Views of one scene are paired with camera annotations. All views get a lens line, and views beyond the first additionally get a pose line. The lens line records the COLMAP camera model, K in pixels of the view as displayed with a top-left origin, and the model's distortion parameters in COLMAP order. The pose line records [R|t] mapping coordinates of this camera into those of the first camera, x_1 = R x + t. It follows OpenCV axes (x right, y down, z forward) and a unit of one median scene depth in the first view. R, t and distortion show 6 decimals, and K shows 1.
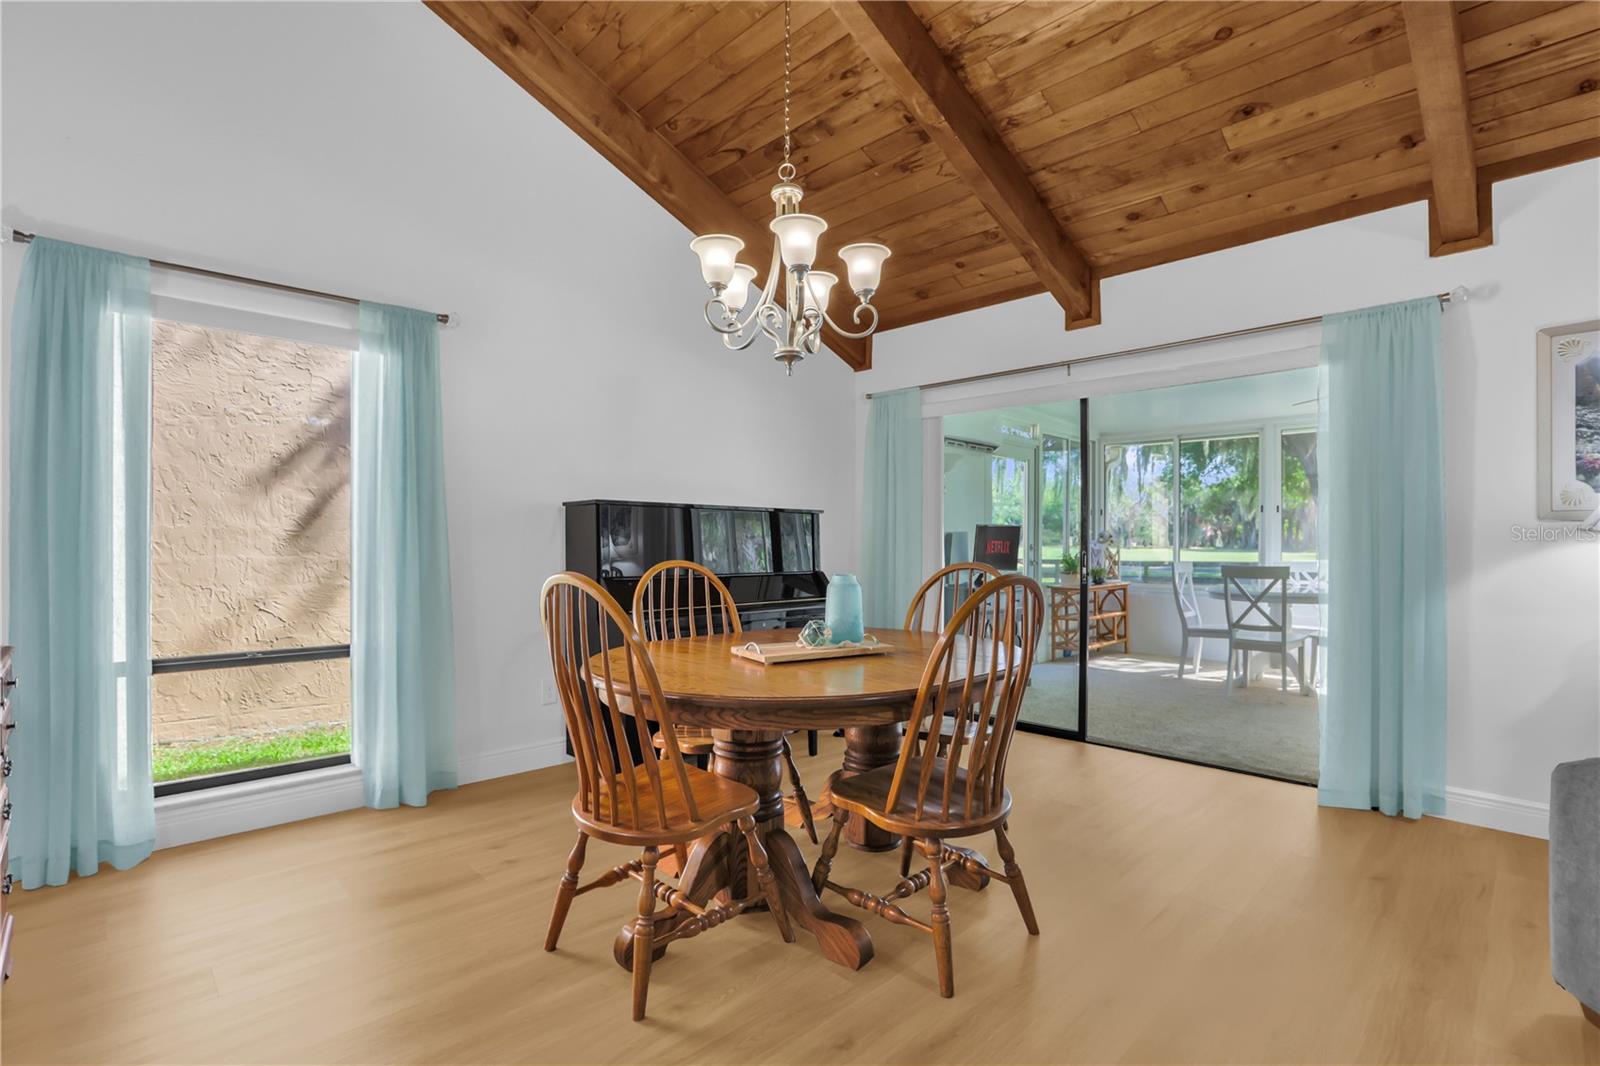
lens RADIAL K [[756.8, 0, 794.4], [0, 756.8, 545.1], [0, 0, 1]] dist [-0.051323, 0.020038]
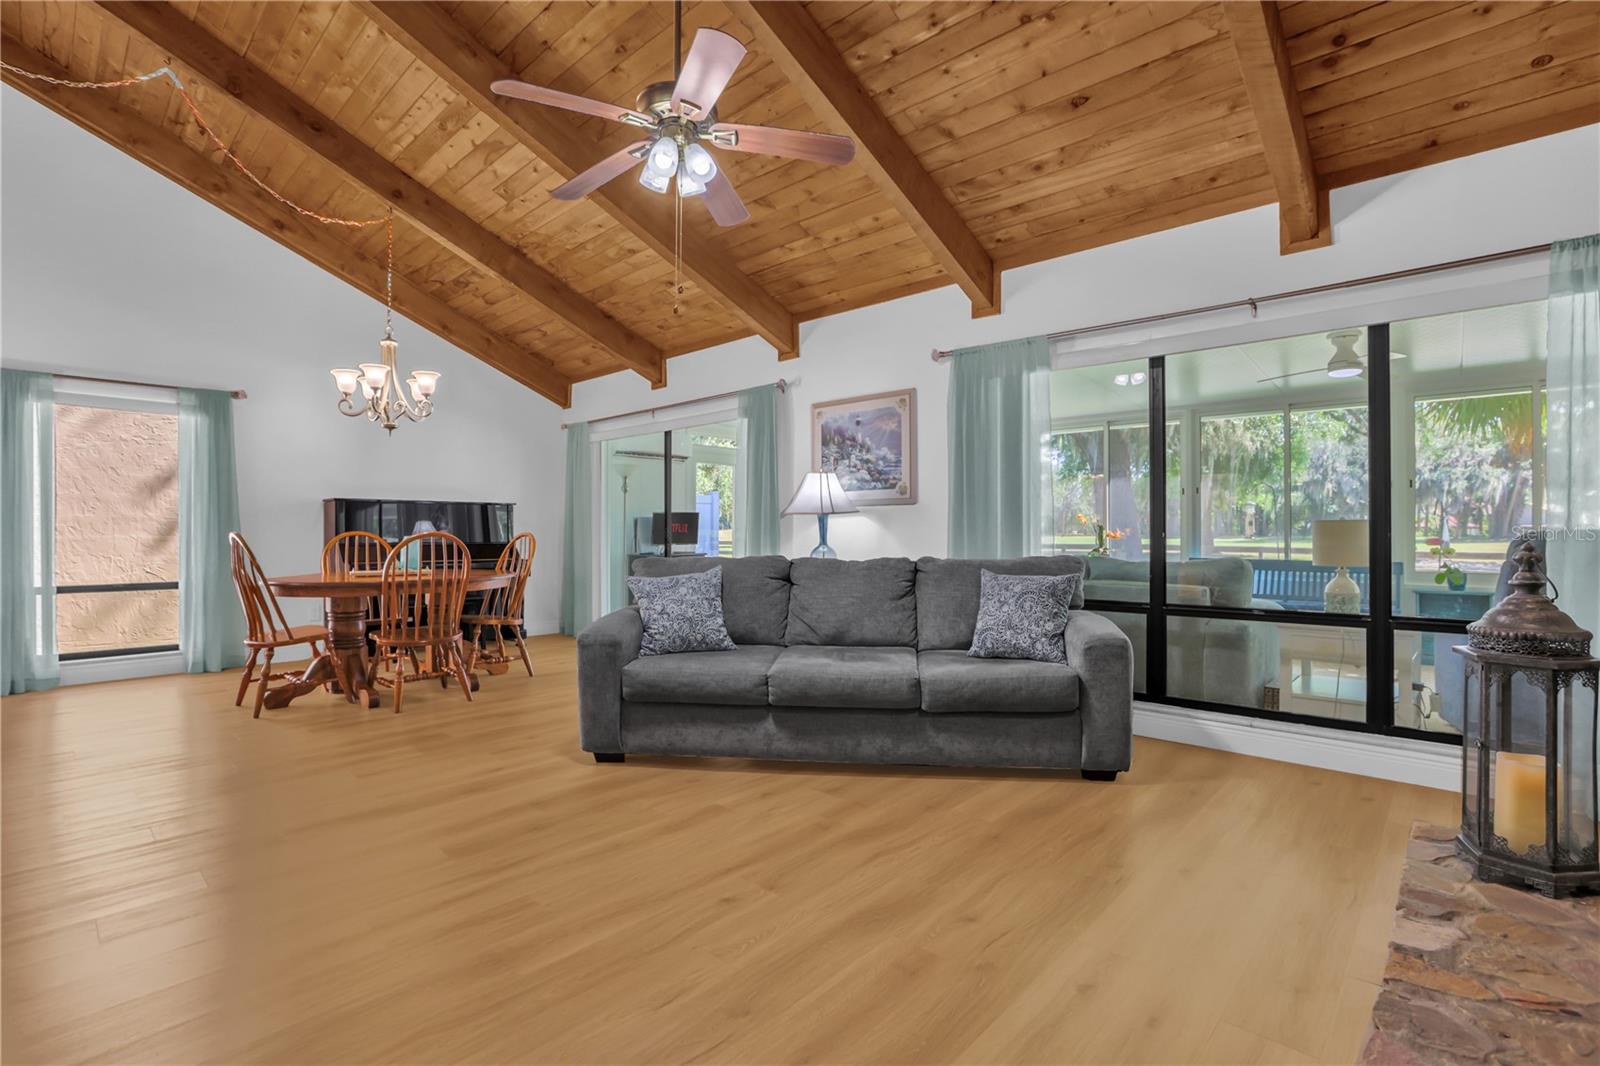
lens RADIAL K [[735.8, 0, 788.7], [0, 735.8, 524.1], [0, 0, 1]] dist [-0.015639, -0.000098]
pose [[0.999149, -0.008778, 0.040304, 0.778175], [0.009151, 0.999917, -0.009087, 0.026748], [-0.040221, 0.009448, 0.999146, -0.778384]]
